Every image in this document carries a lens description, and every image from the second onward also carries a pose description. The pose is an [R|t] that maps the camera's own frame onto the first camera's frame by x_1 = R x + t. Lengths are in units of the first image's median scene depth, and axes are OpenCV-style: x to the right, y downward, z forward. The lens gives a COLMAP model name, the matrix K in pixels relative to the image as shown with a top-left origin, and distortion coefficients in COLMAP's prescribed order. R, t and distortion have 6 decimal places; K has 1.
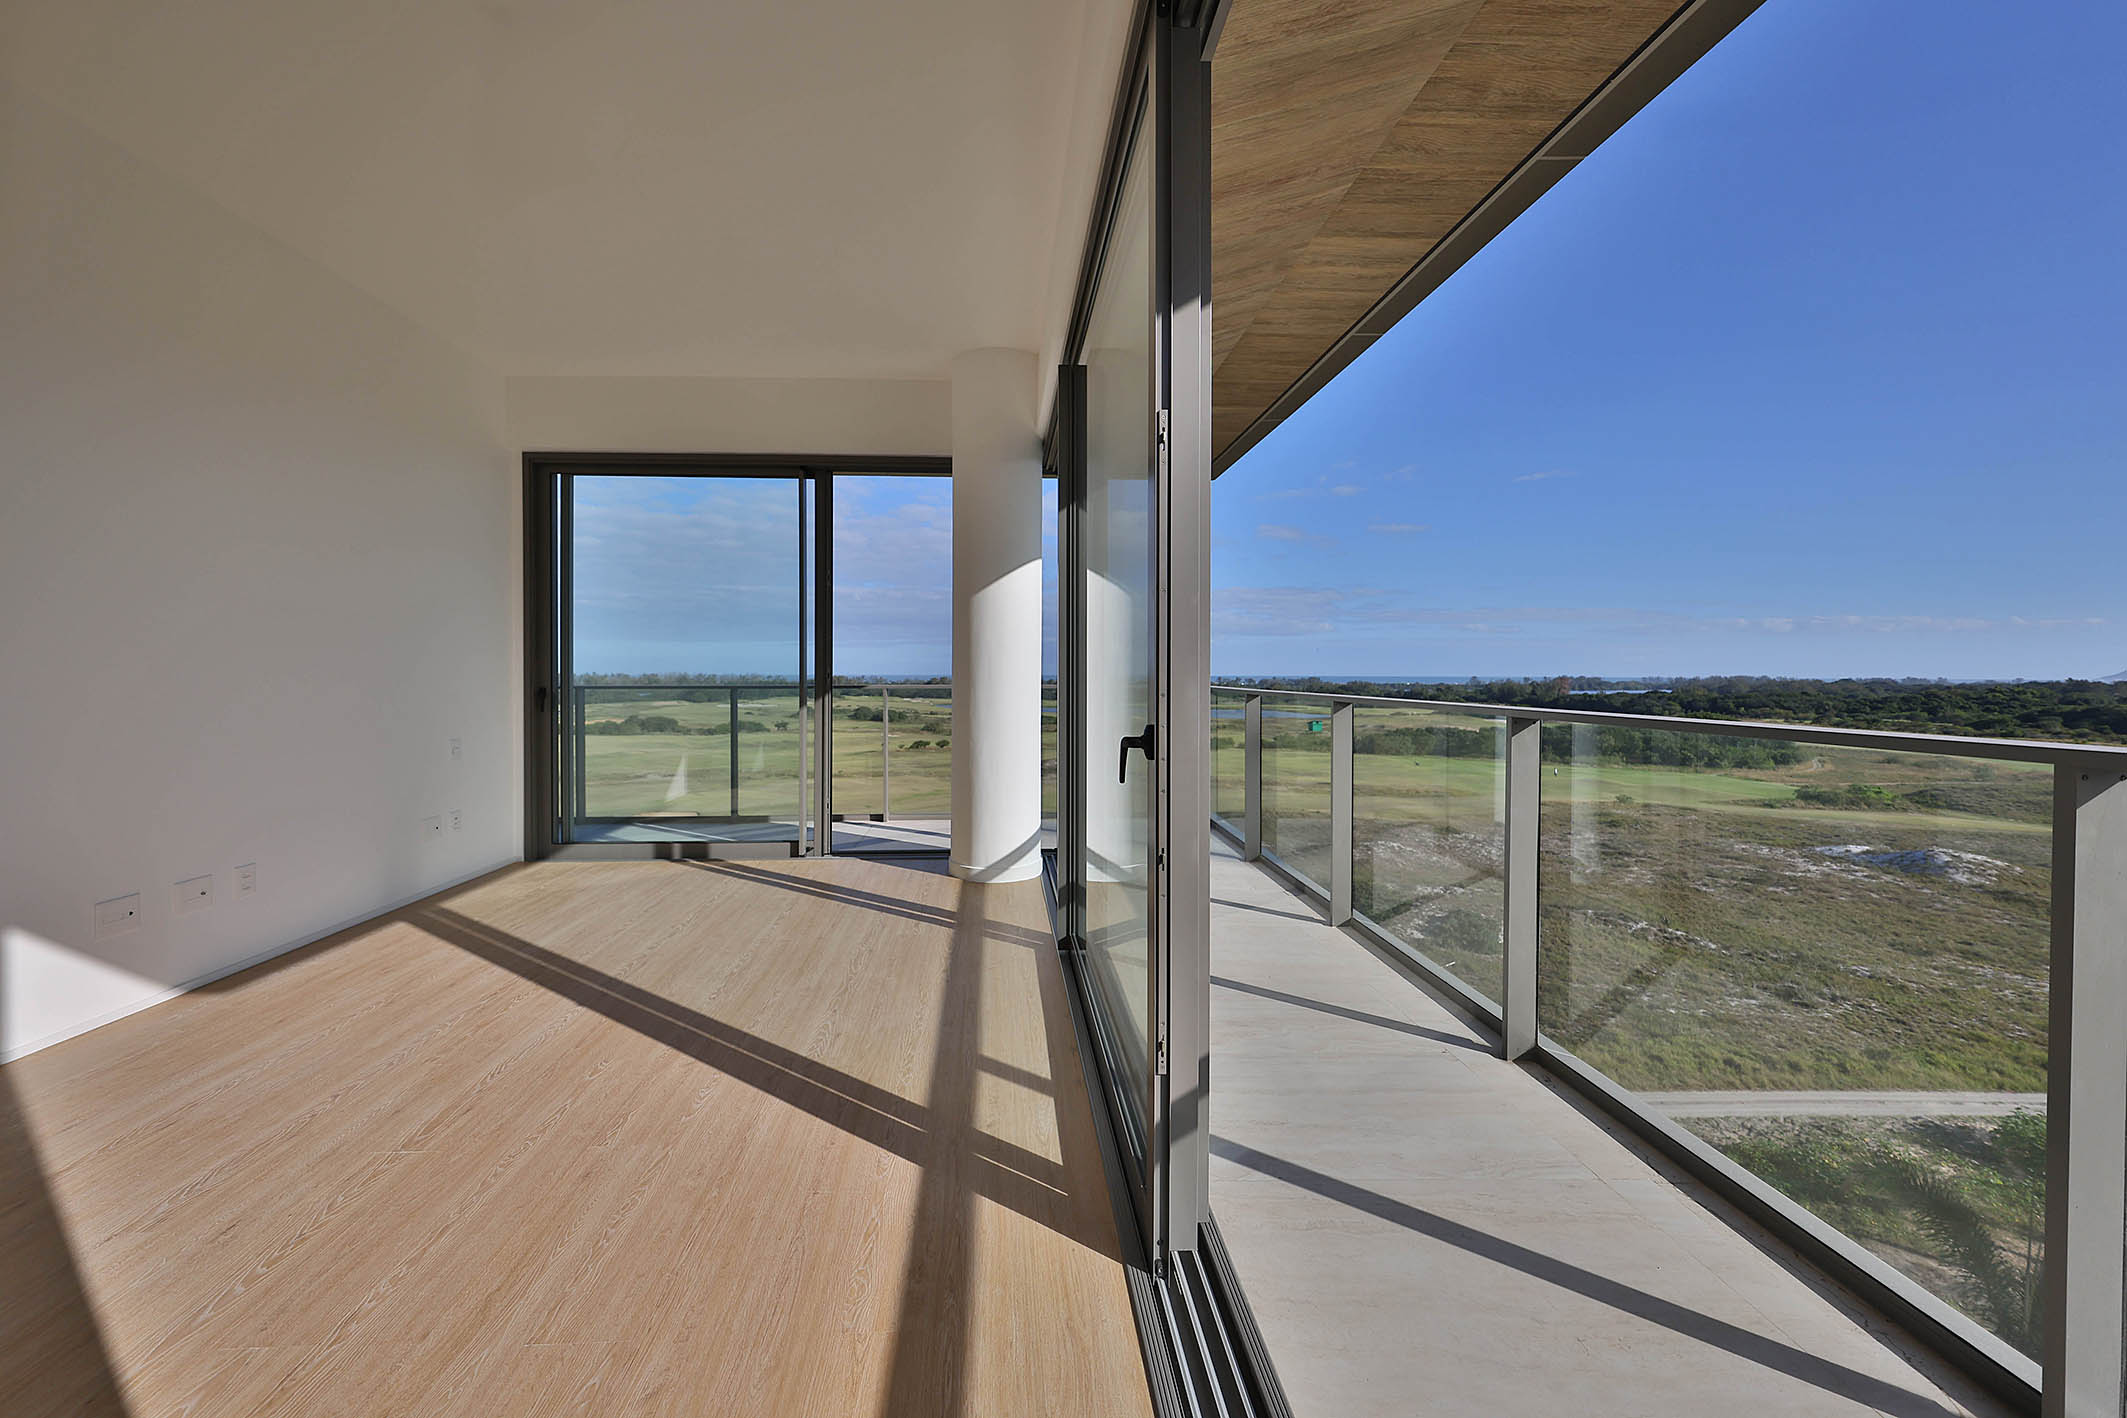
lens RADIAL K [[762.3, 0, 1021.0], [0, 762.3, 676.4], [0, 0, 1]] dist [0.004604, -0.000094]
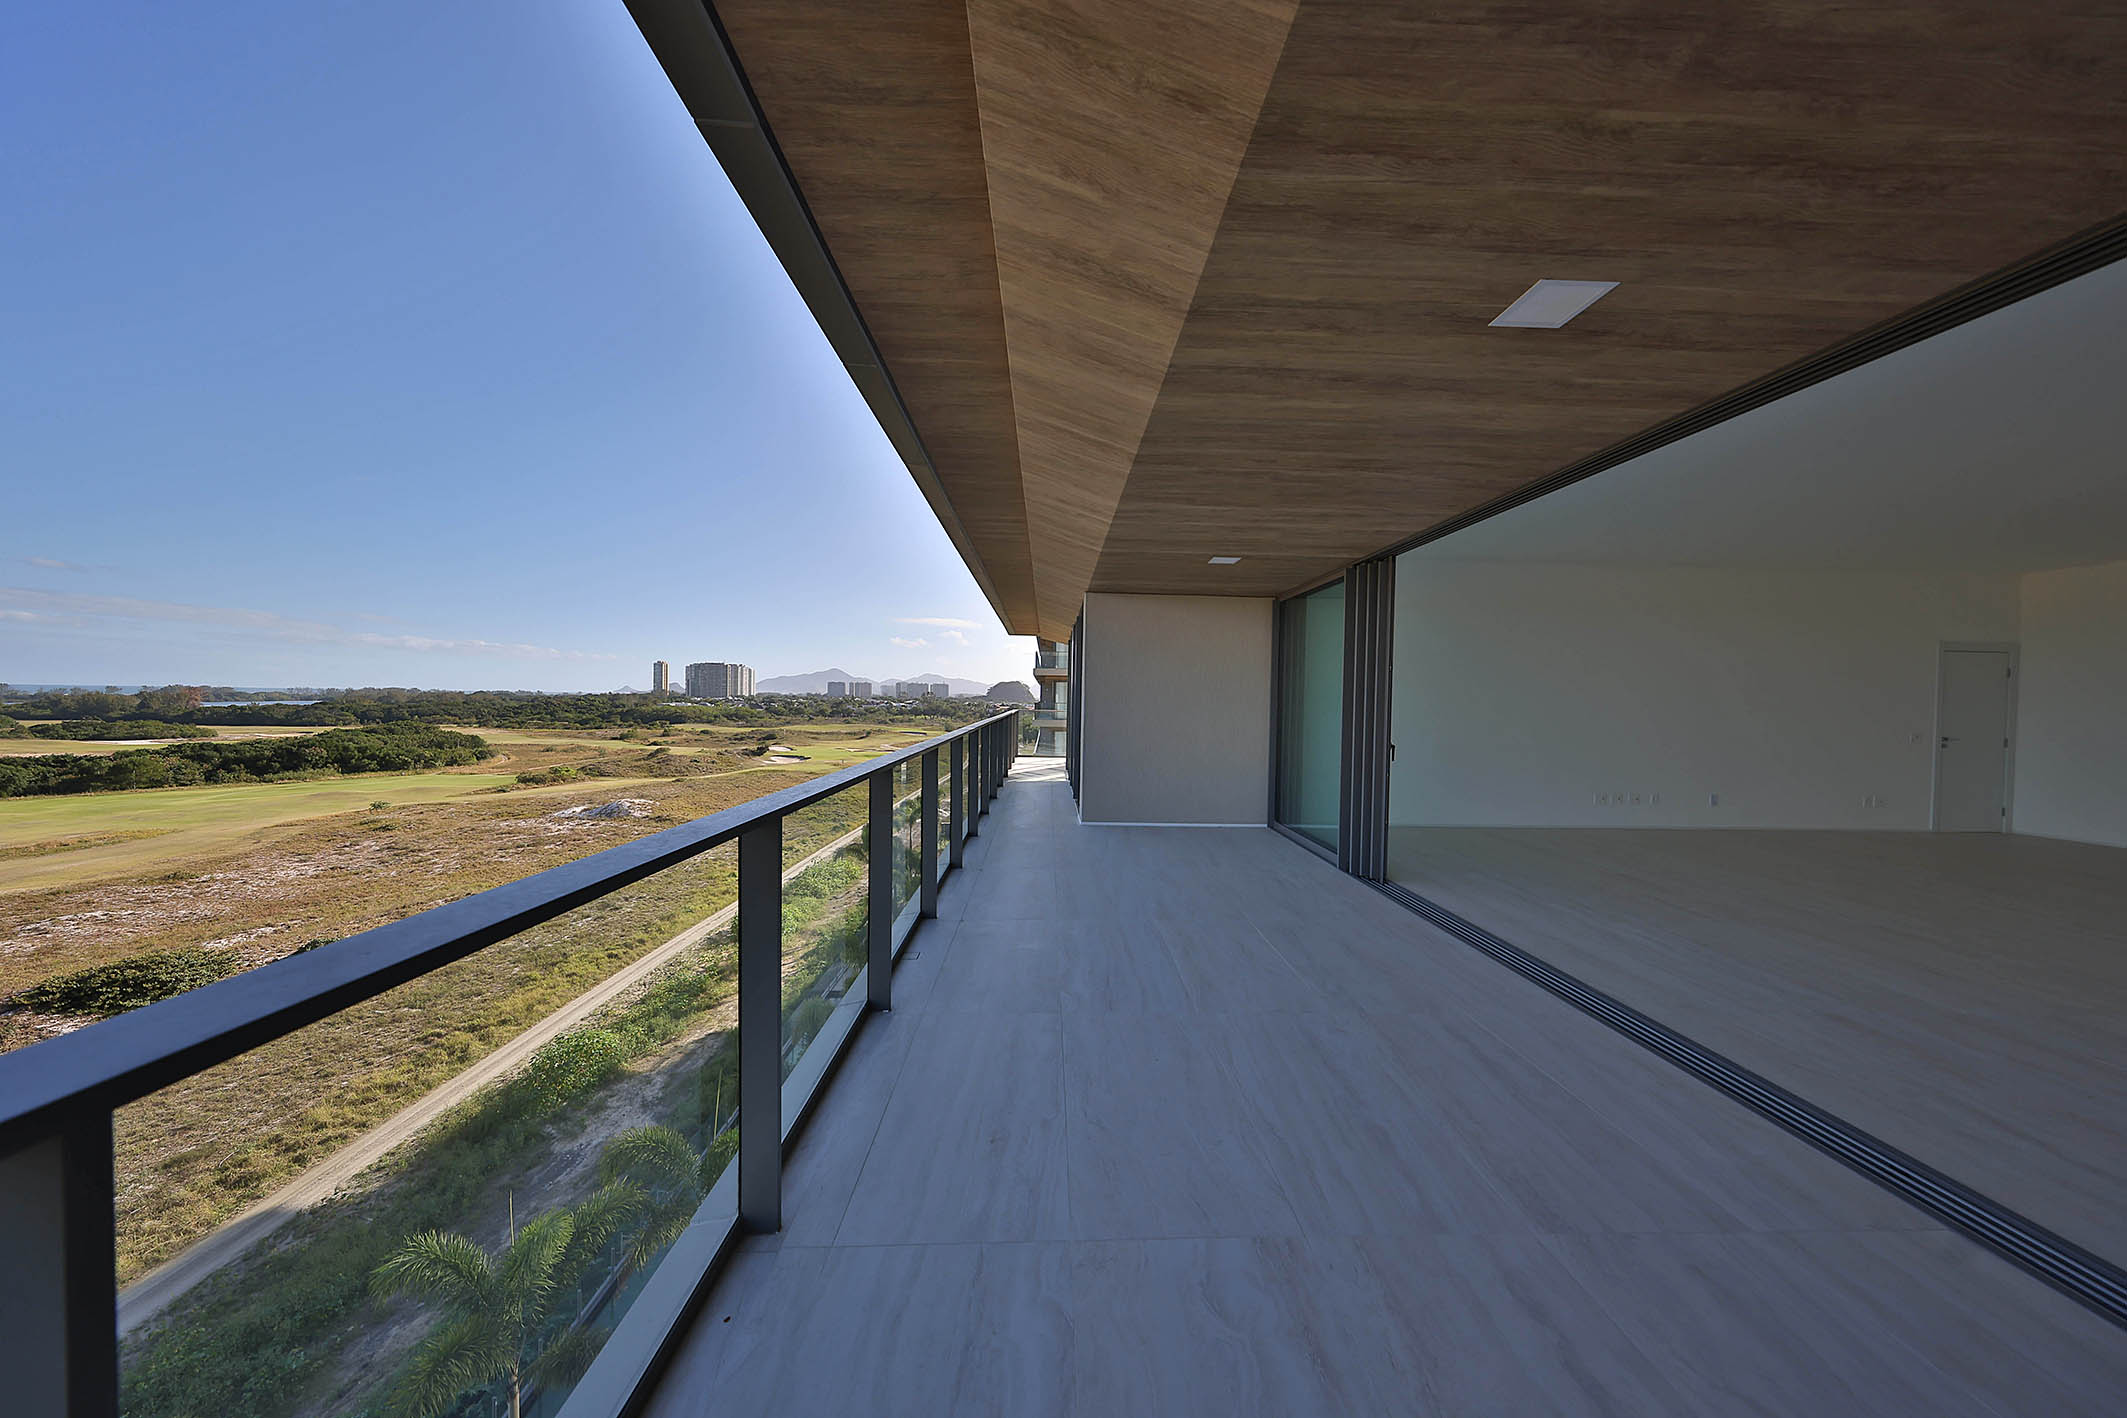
lens RADIAL K [[654.2, 0, 1071.5], [0, 654.2, 713.9], [0, 0, 1]] dist [0.001185, 0.000034]
pose [[0.003371, -0.027833, 0.999607, -0.114711], [-0.011515, 0.999545, 0.027870, -0.002267], [-0.999928, -0.011604, 0.003049, 0.041485]]
